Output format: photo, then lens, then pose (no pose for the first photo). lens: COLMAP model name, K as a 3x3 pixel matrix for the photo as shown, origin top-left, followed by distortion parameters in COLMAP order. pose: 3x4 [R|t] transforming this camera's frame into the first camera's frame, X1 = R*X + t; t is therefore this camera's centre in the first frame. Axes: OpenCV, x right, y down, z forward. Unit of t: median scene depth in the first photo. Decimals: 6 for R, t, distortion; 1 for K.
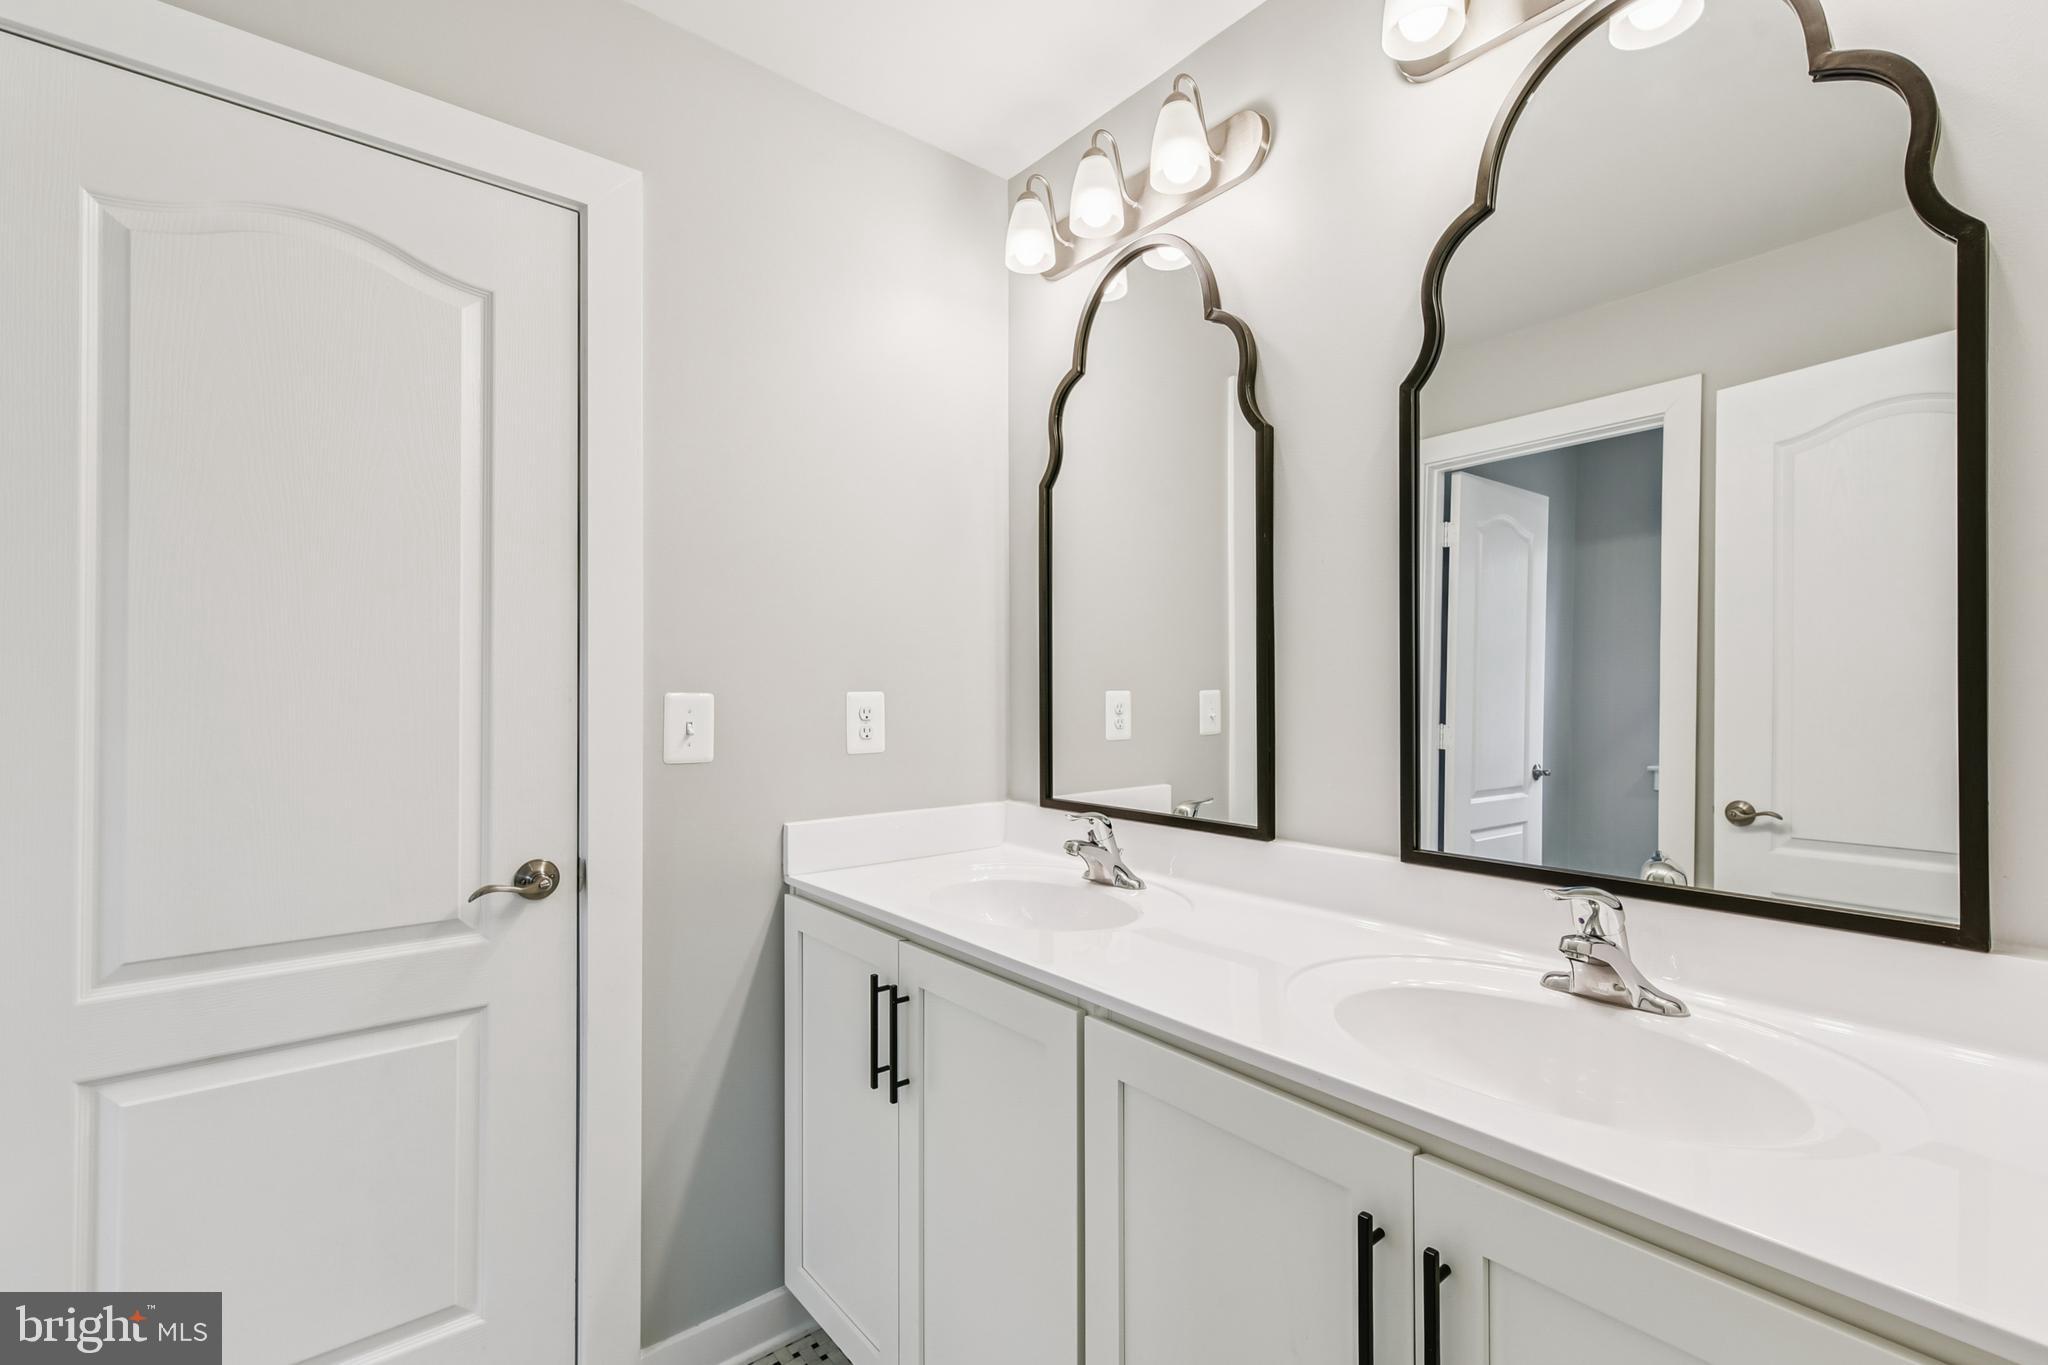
lens RADIAL K [[892.9, 0, 1024.9], [0, 892.9, 687.5], [0, 0, 1]] dist [-0.005645, -0.003556]
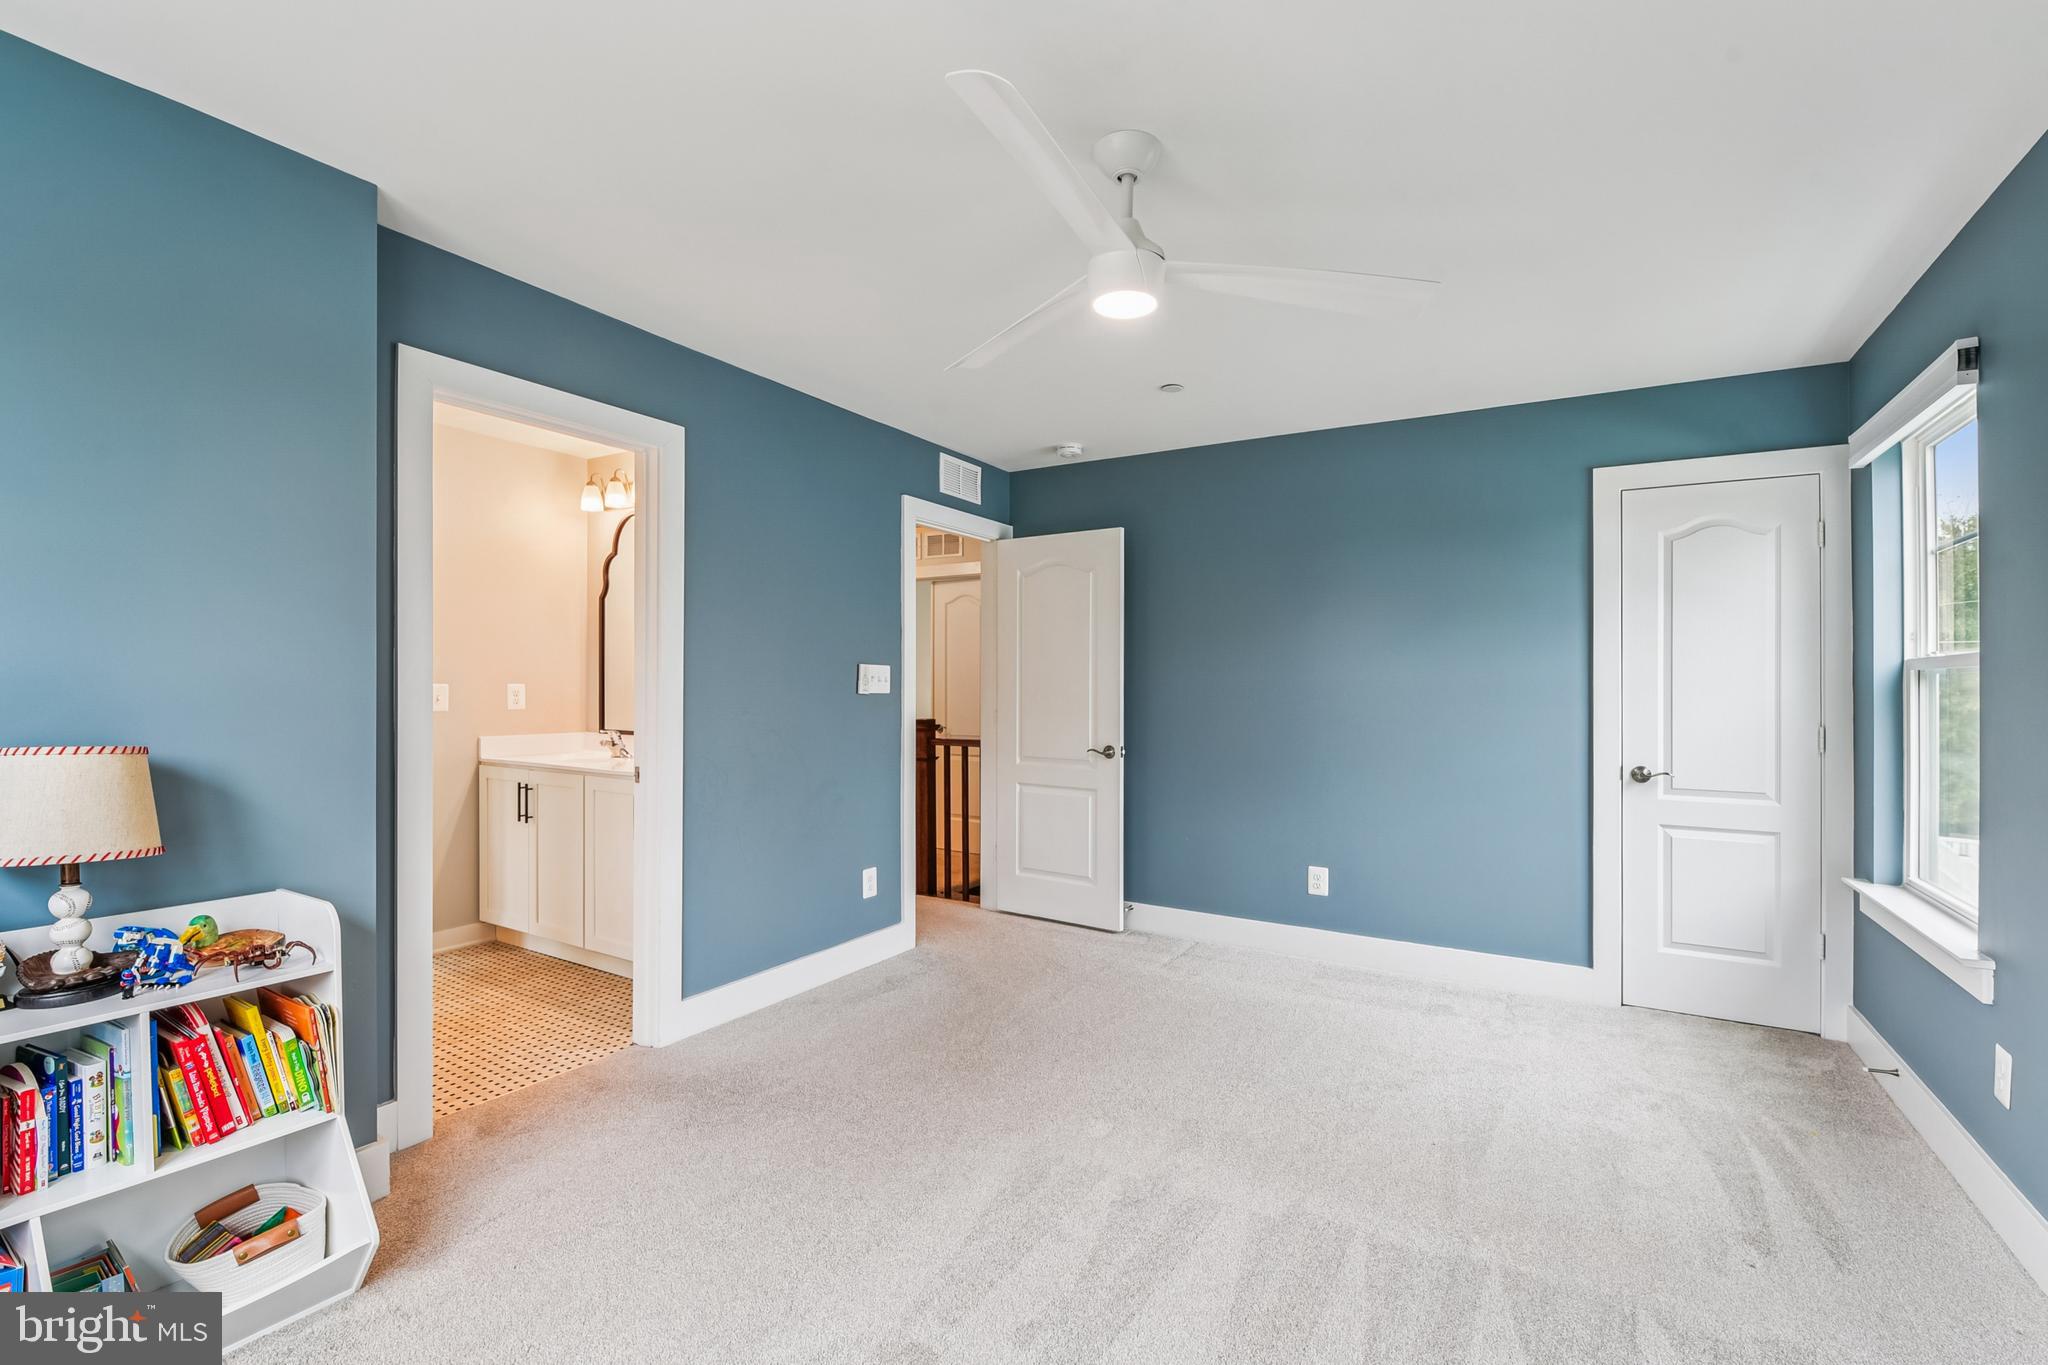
lens RADIAL K [[892.9, 0, 1020.6], [0, 892.9, 678.6], [0, 0, 1]] dist [-0.005645, -0.003556]
pose [[0.942433, 0.006701, 0.334328, 0.305159], [-0.007565, 0.999971, 0.001282, -0.023784], [-0.334310, -0.003737, 0.942456, -1.747286]]
